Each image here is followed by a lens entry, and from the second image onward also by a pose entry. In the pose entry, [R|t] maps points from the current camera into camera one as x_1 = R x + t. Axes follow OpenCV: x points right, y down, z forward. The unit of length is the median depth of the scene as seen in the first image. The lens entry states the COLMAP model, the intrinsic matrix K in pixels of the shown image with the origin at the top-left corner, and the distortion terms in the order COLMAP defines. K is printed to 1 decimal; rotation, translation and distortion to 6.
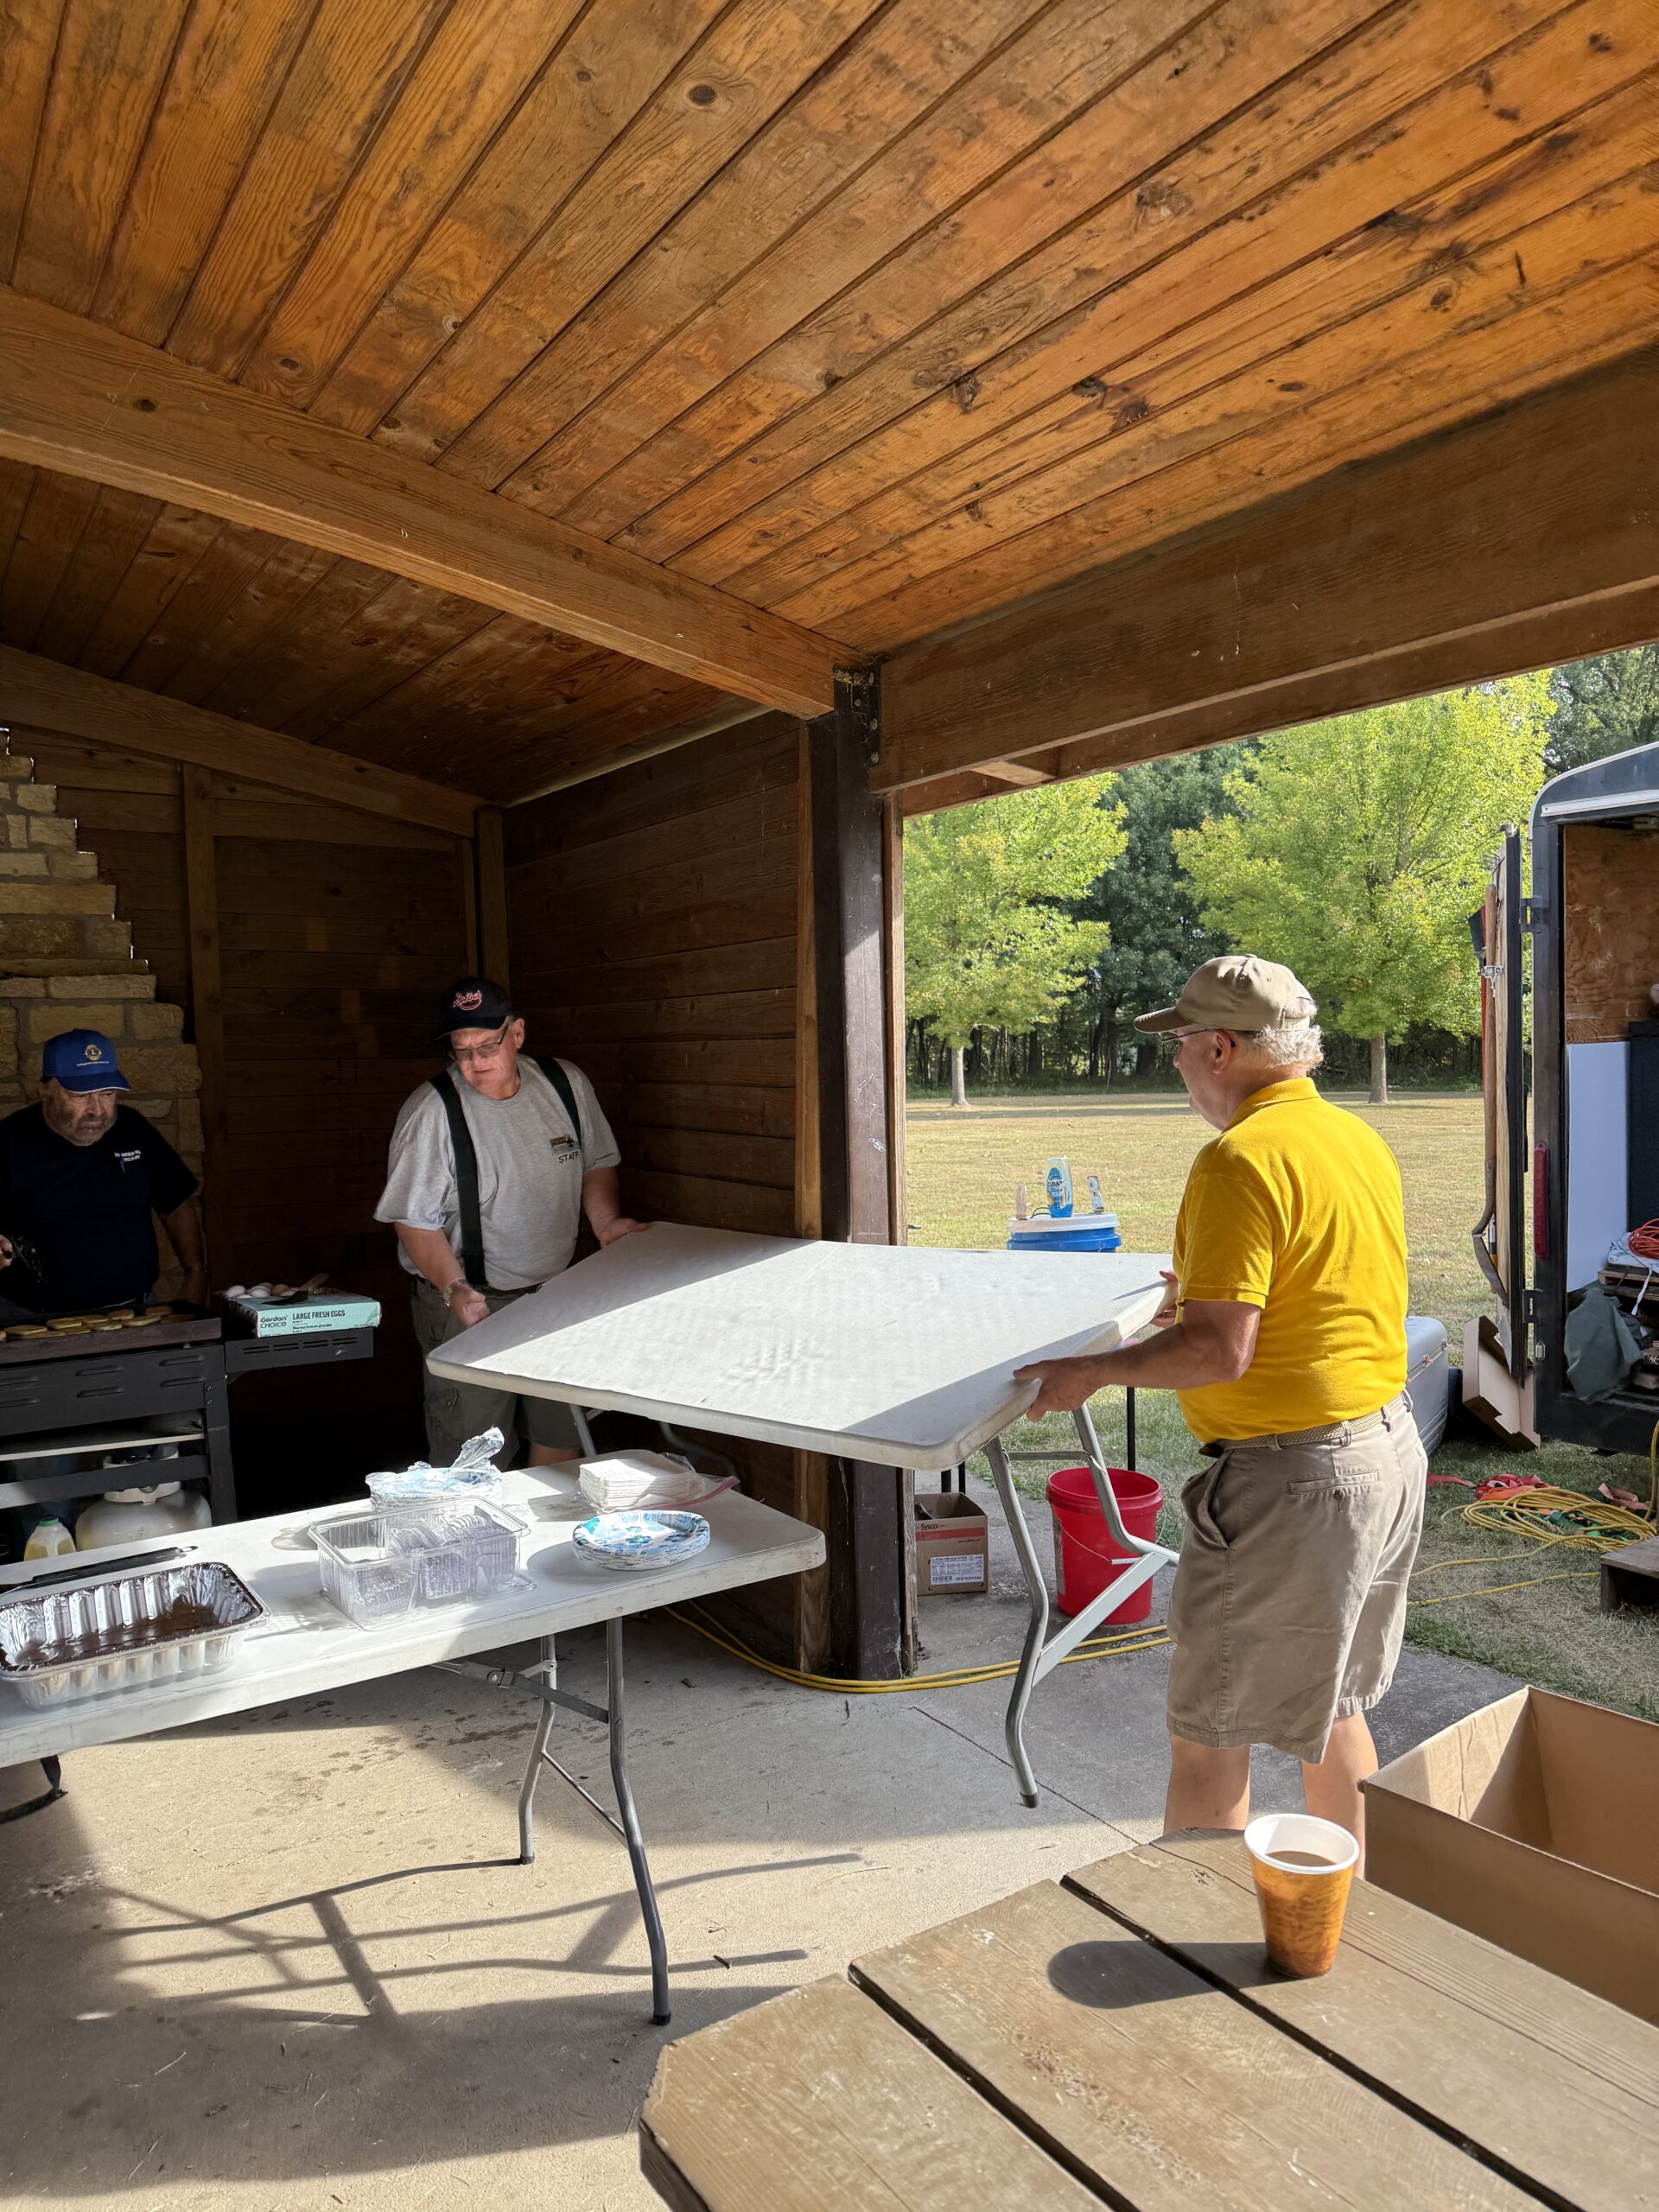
lens RADIAL K [[1533.4, 0, 807.8], [0, 1533.4, 1127.9], [0, 0, 1]] dist [0.065785, -0.094345]
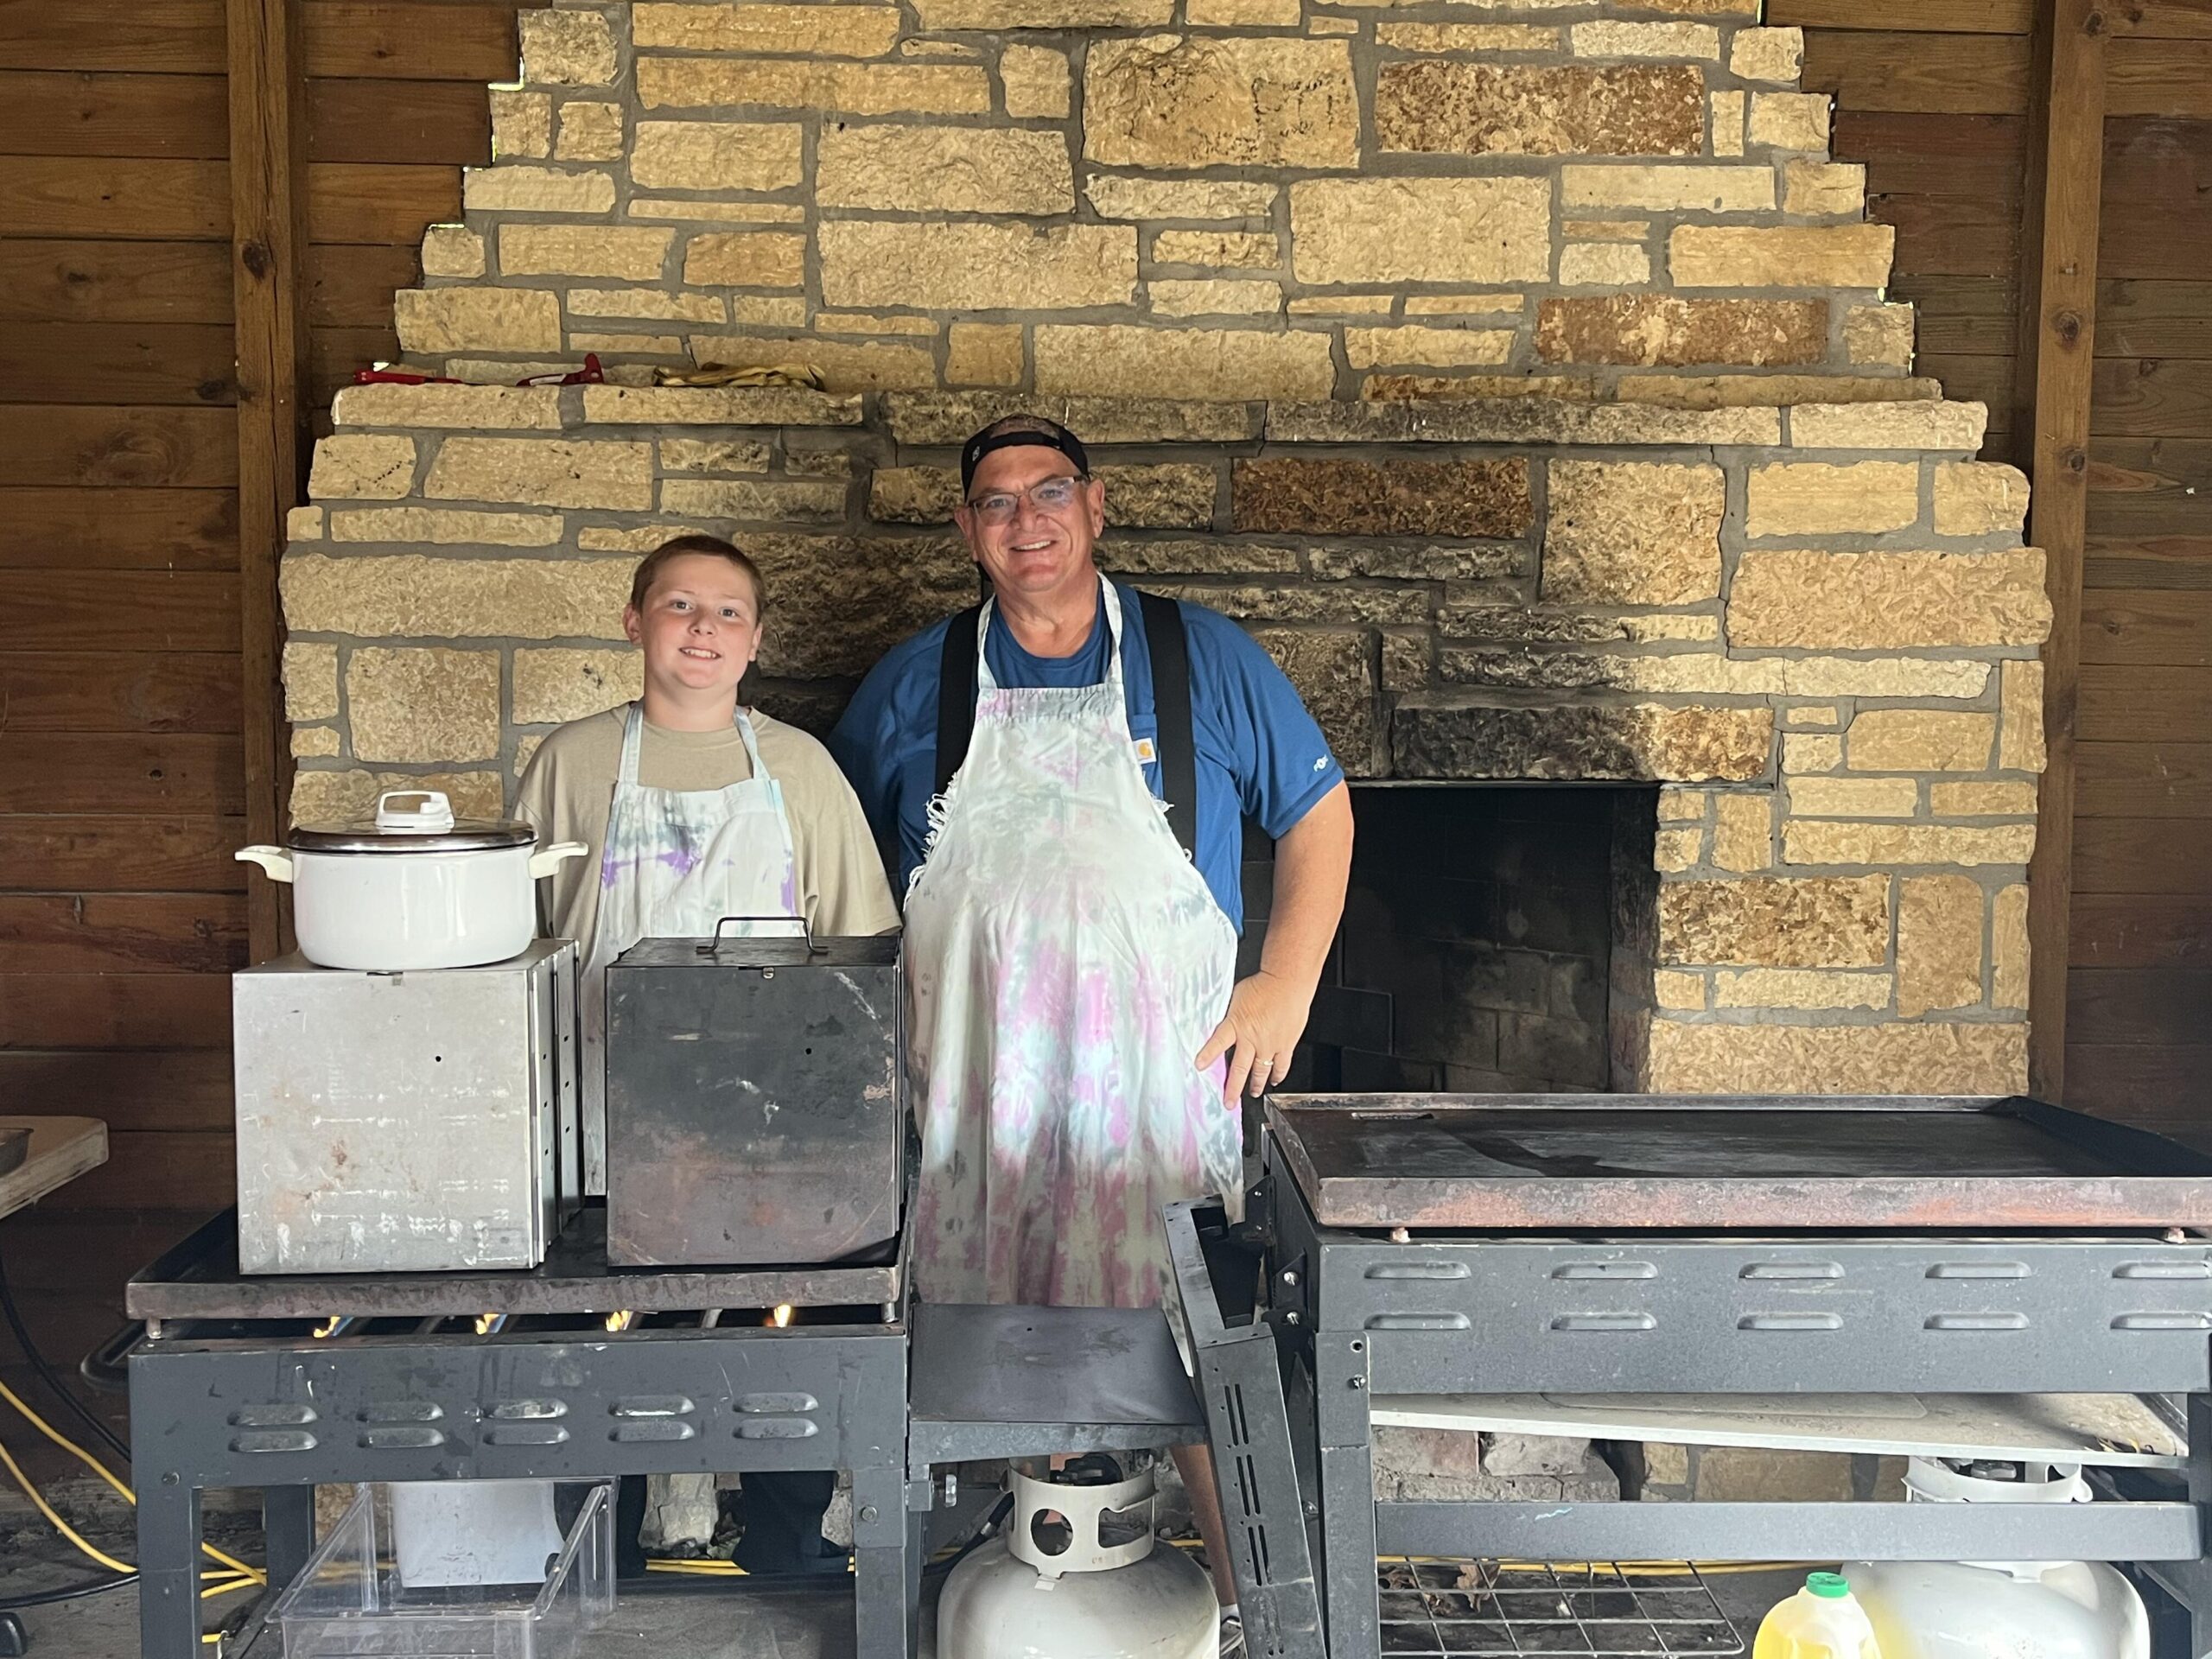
lens RADIAL K [[2299.7, 0, 1102.9], [0, 2299.7, 824.0], [0, 0, 1]] dist [0.145322, -0.468803]
pose [[0.860439, 0.070275, -0.504684, -0.282966], [-0.058354, 0.997518, 0.039411, 0.020190], [0.506200, -0.004461, 0.862404, 0.233915]]
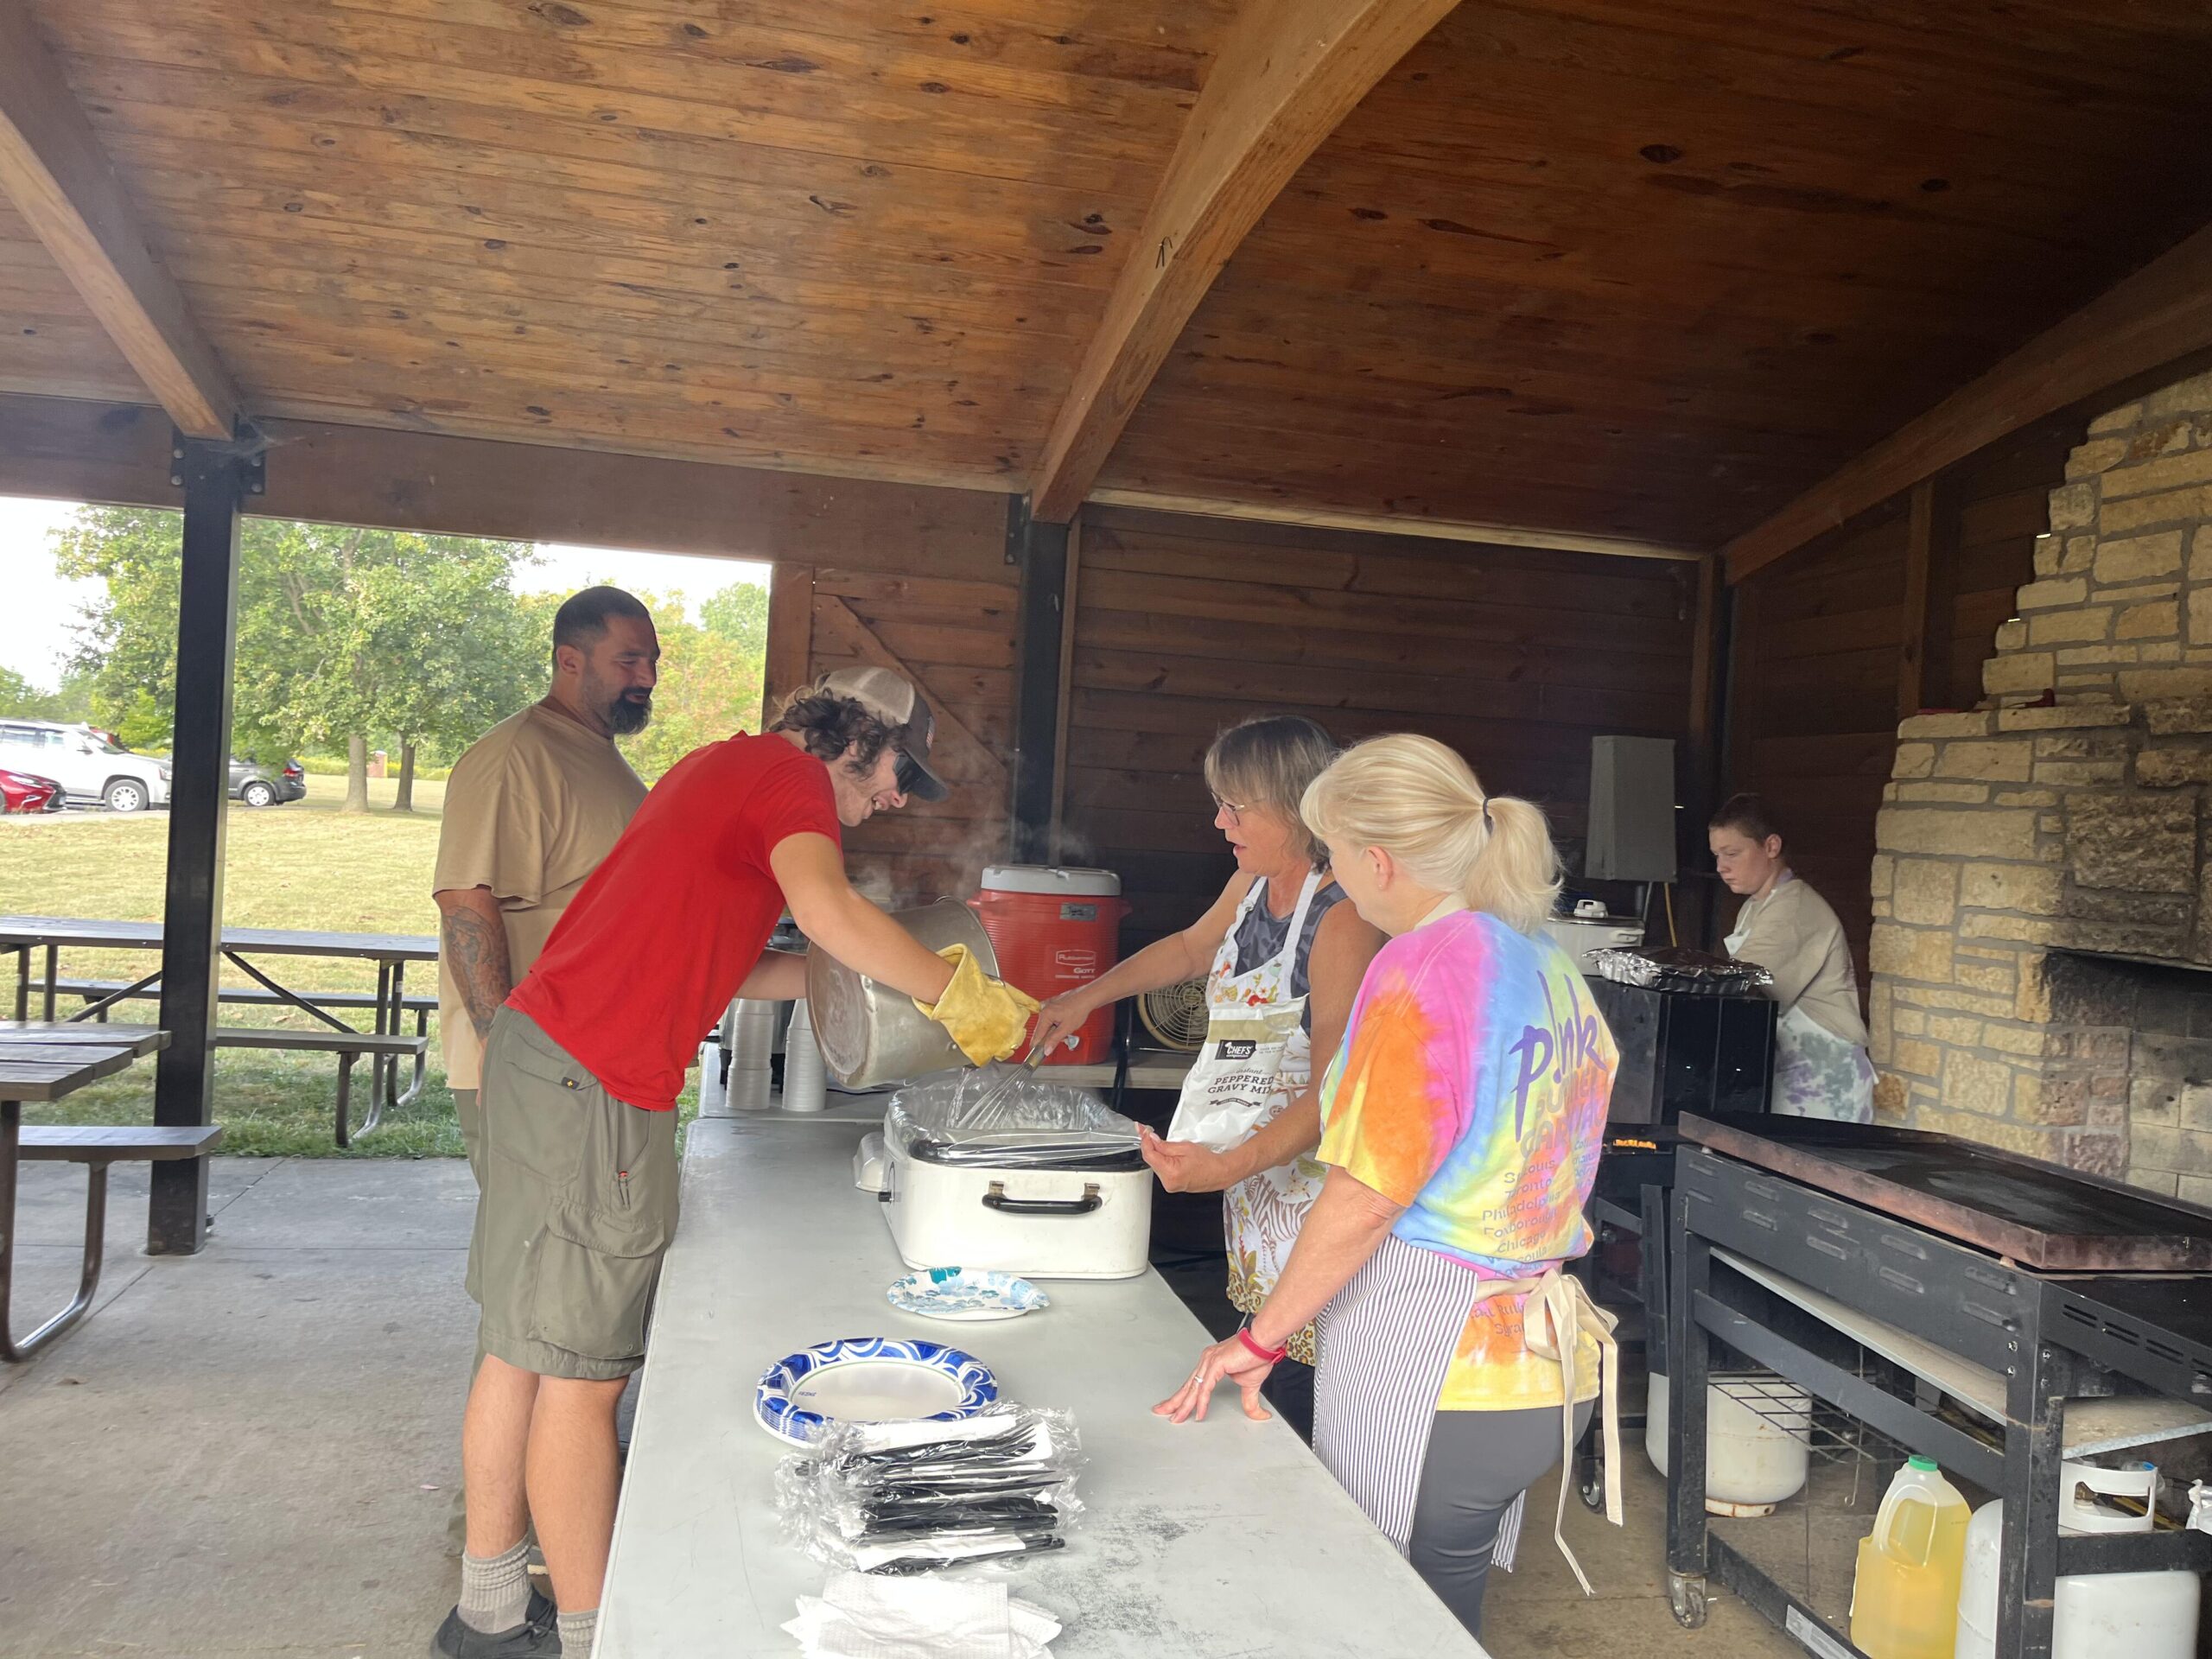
lens RADIAL K [[1675.1, 0, 1075.4], [0, 1675.1, 812.0], [0, 0, 1]] dist [0.080644, -0.130642]
pose [[-0.351976, 0.005133, -0.935995, 0.206887], [-0.106536, 0.993267, 0.045510, -0.012354], [0.929926, 0.115735, -0.349059, 0.632910]]
